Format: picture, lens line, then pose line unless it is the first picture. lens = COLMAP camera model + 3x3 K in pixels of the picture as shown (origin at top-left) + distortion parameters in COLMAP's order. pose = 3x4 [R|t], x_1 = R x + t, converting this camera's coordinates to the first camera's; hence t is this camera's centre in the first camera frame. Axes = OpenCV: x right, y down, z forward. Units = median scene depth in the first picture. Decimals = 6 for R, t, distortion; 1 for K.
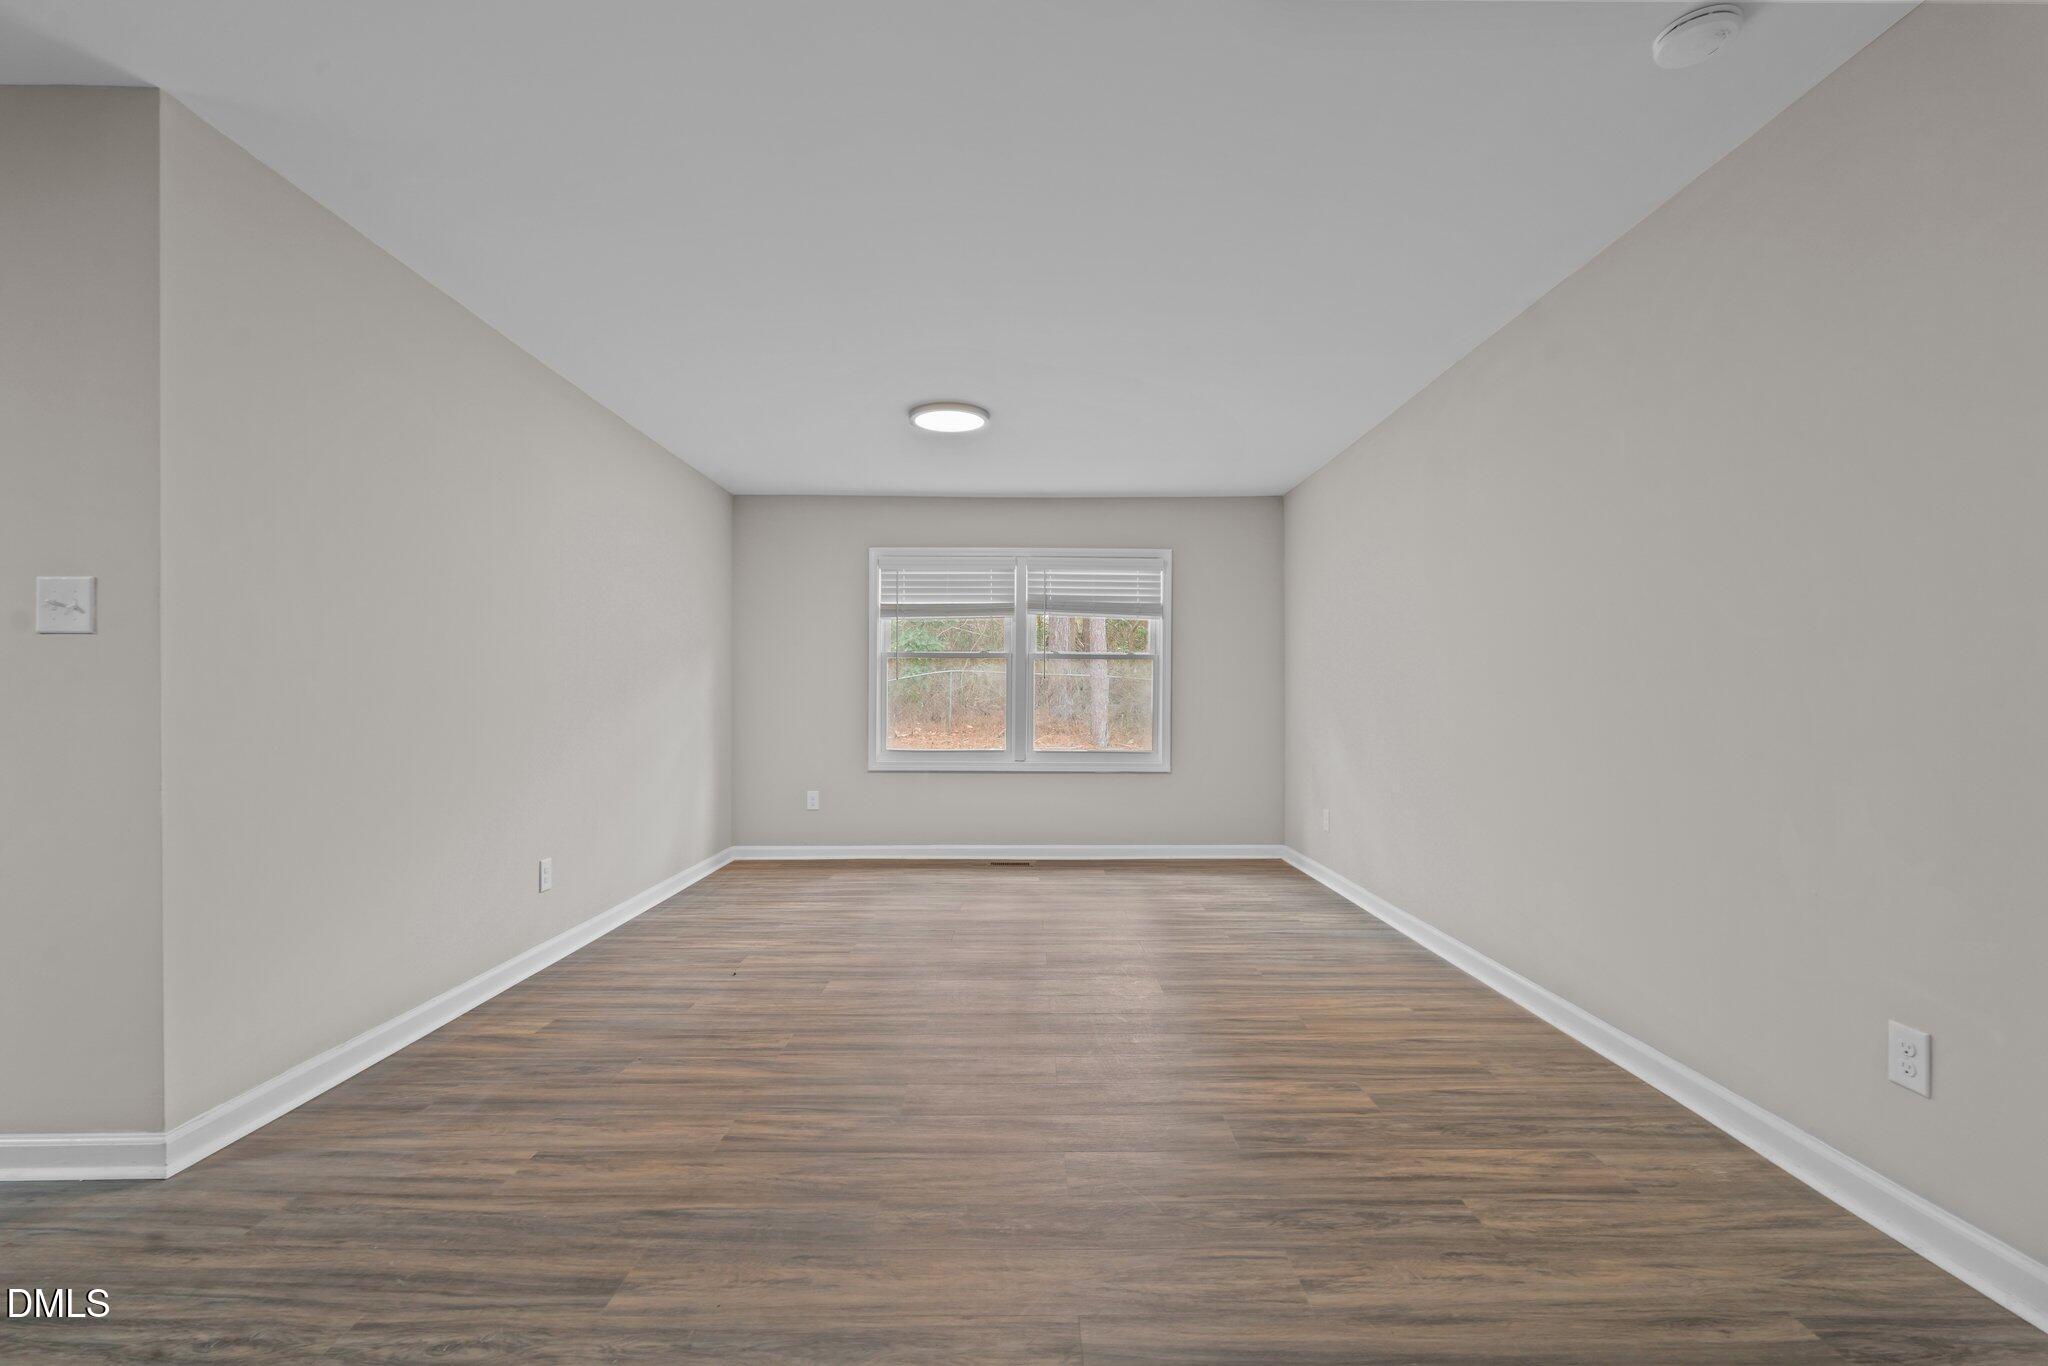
lens RADIAL K [[895.6, 0, 1025.1], [0, 895.6, 699.6], [0, 0, 1]] dist [-0.004762, 0.000069]
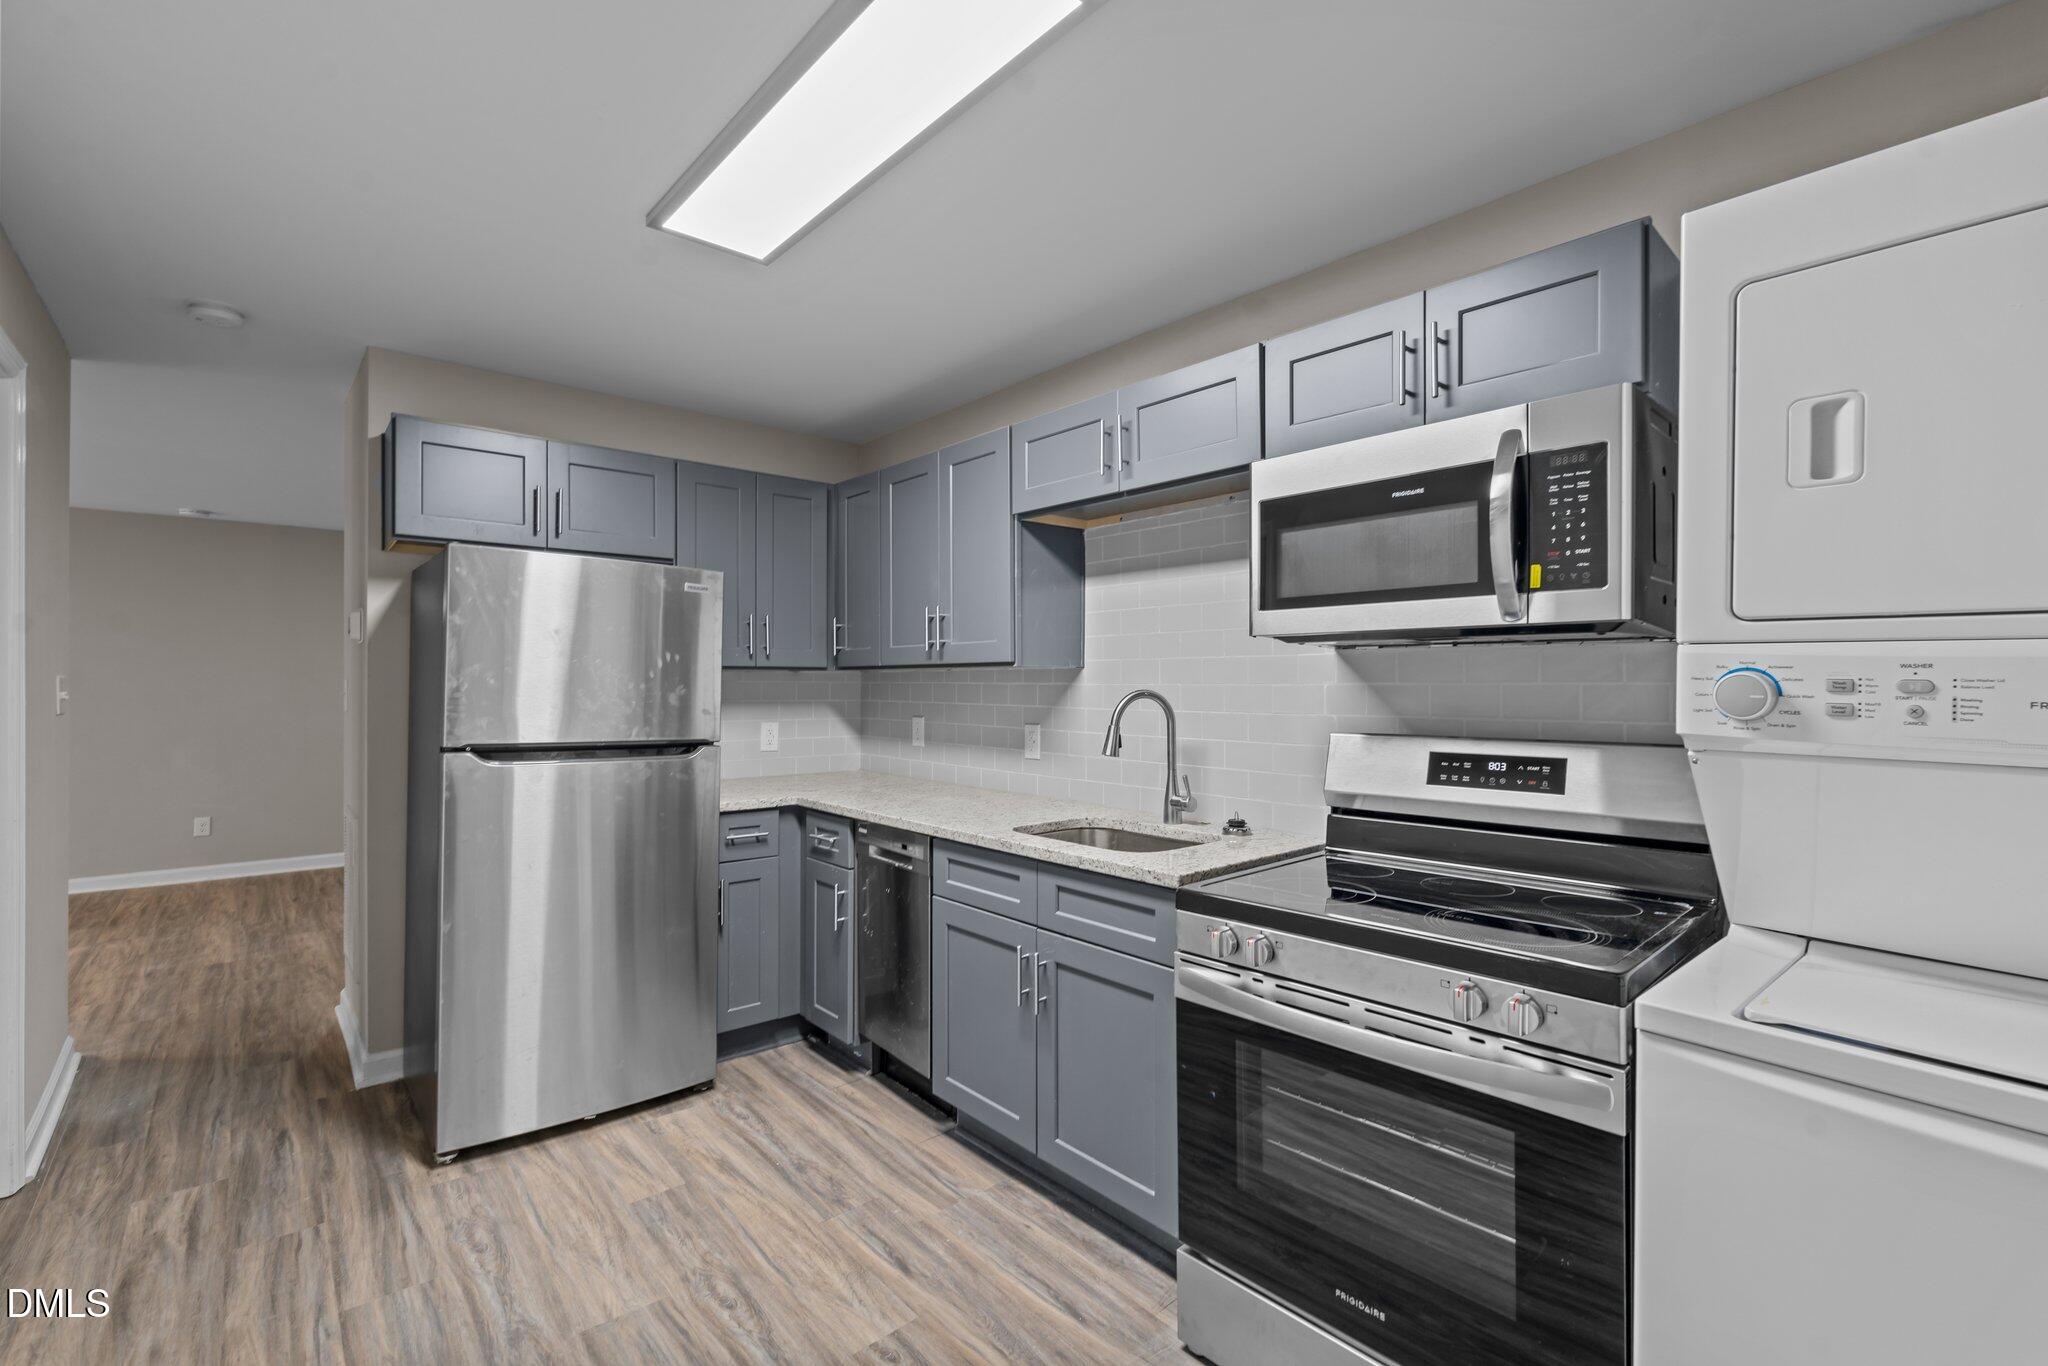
lens RADIAL K [[909.9, 0, 1028.2], [0, 909.9, 680.8], [0, 0, 1]] dist [-0.001248, 0.000254]
pose [[-0.654320, 0.004156, 0.756206, -2.454639], [0.001553, 0.999990, -0.004152, -0.091271], [-0.756216, -0.001542, -0.654320, 0.582299]]
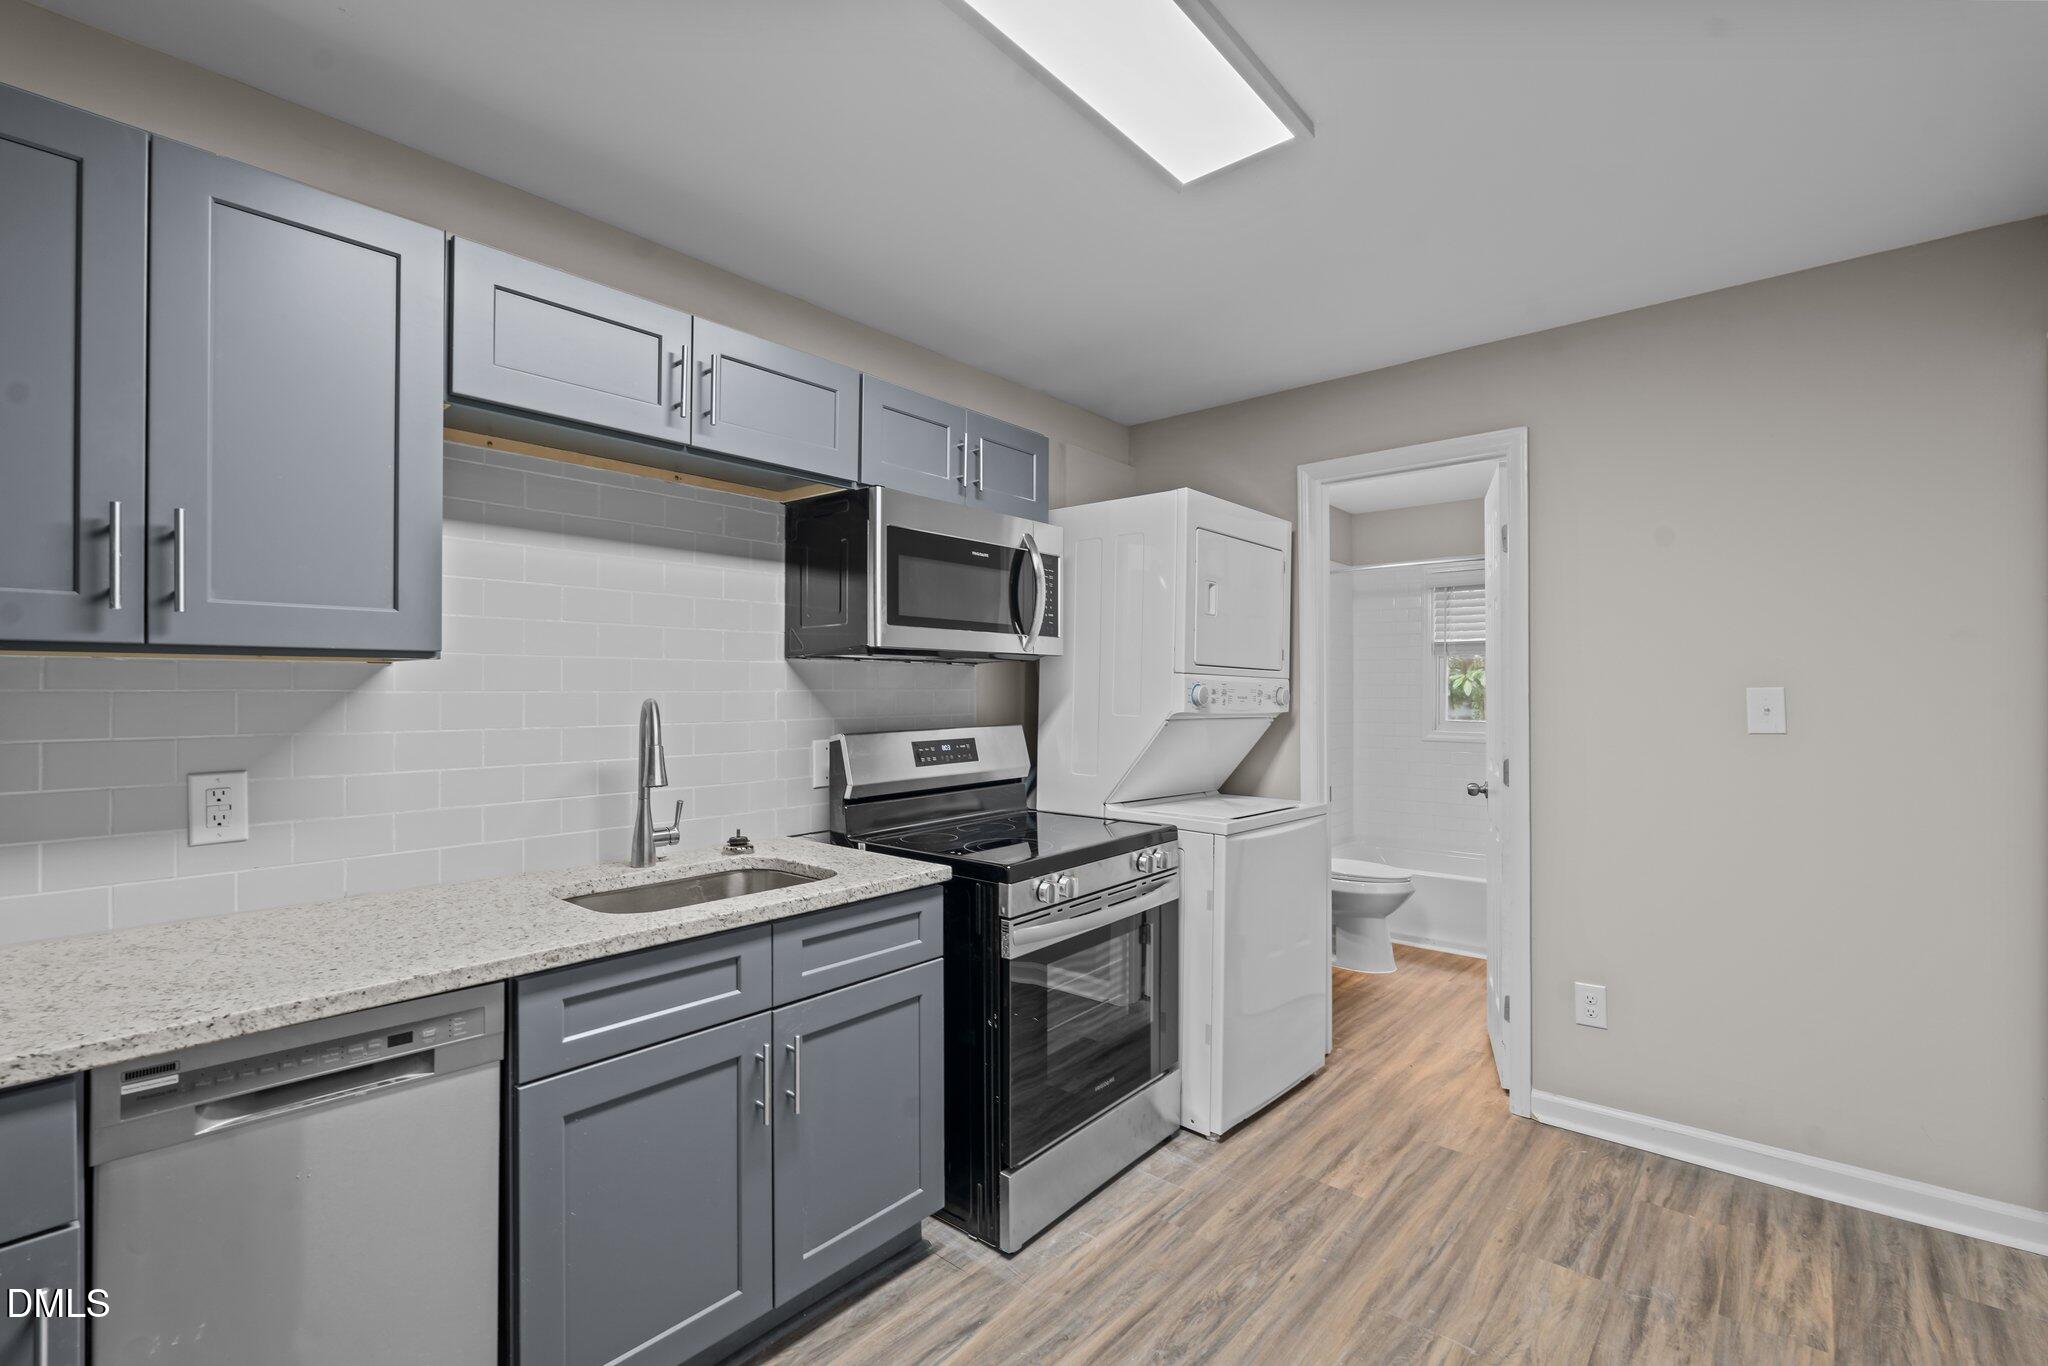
lens RADIAL K [[911.3, 0, 1026.4], [0, 911.3, 686.2], [0, 0, 1]] dist [0.000629, 0.000169]
pose [[-0.653511, -0.001470, -0.756916, -1.386234], [0.001300, 0.999994, -0.003064, -0.093027], [0.756916, -0.002986, -0.653506, 0.582240]]
